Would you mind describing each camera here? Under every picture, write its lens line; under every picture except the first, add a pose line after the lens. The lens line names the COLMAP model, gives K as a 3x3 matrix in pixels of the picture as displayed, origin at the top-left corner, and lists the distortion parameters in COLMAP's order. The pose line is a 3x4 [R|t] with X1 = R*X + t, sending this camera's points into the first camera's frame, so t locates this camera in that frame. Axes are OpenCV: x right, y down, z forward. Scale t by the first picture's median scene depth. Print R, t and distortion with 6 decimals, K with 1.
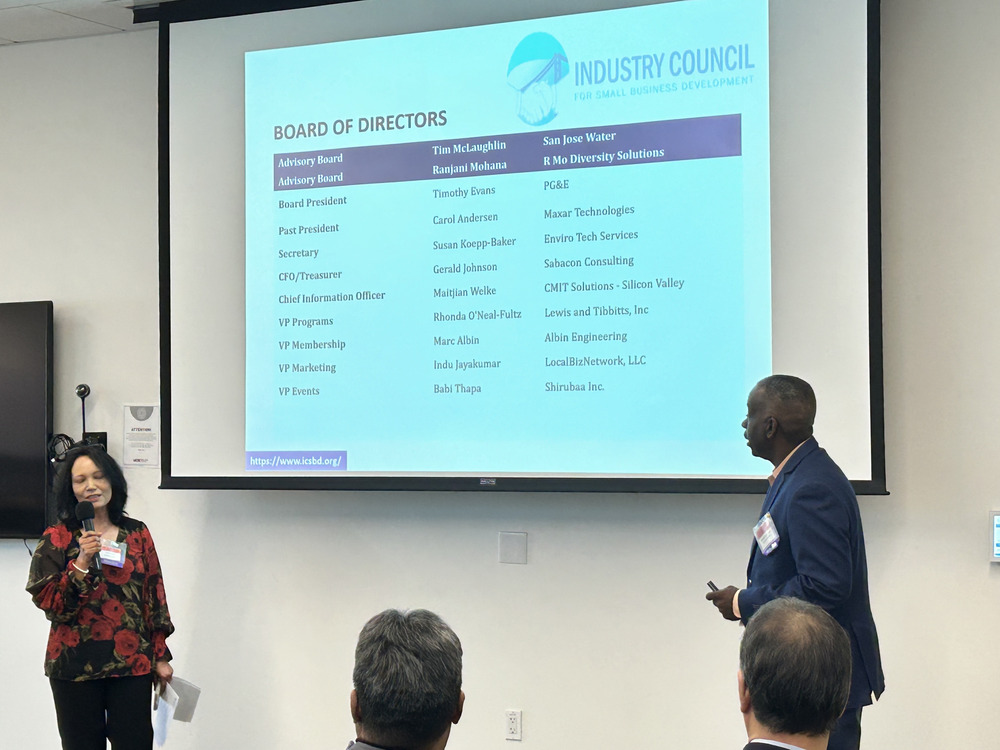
lens RADIAL K [[2099.7, 0, 499.6], [0, 2099.7, 399.3], [0, 0, 1]] dist [0.133326, 0.736035]
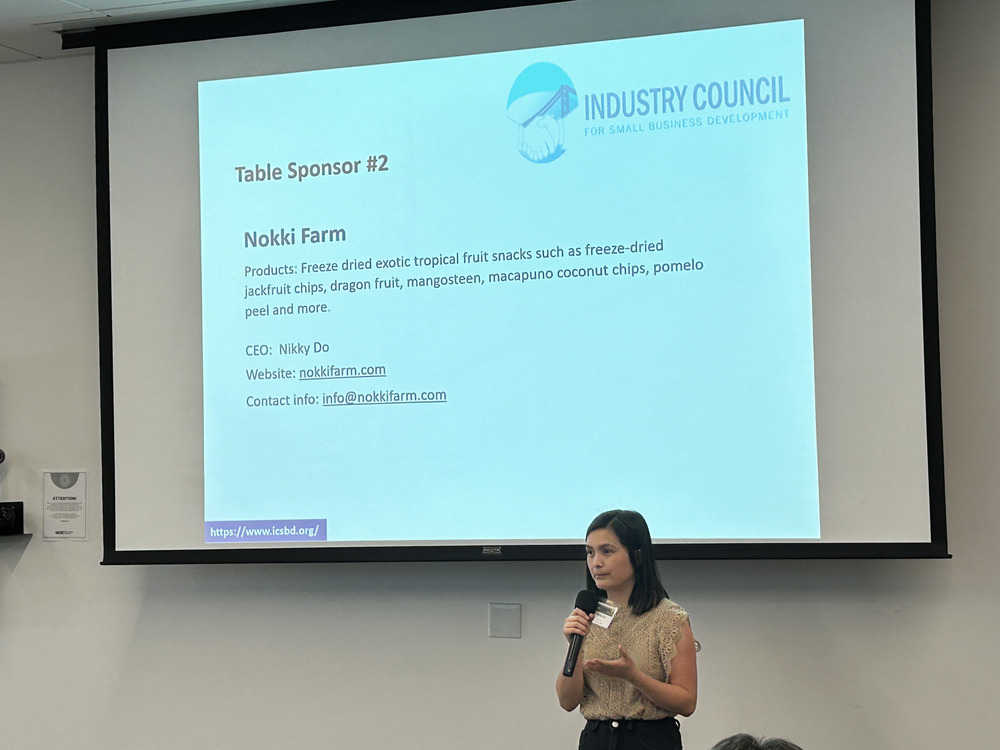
lens RADIAL K [[2099.7, 0, 499.6], [0, 2099.7, 399.3], [0, 0, 1]] dist [0.133326, 0.736035]
pose [[0.990476, -0.011300, 0.137221, -0.130045], [0.014356, 0.999670, -0.021301, -0.007224], [-0.136935, 0.023068, 0.990311, 0.093643]]
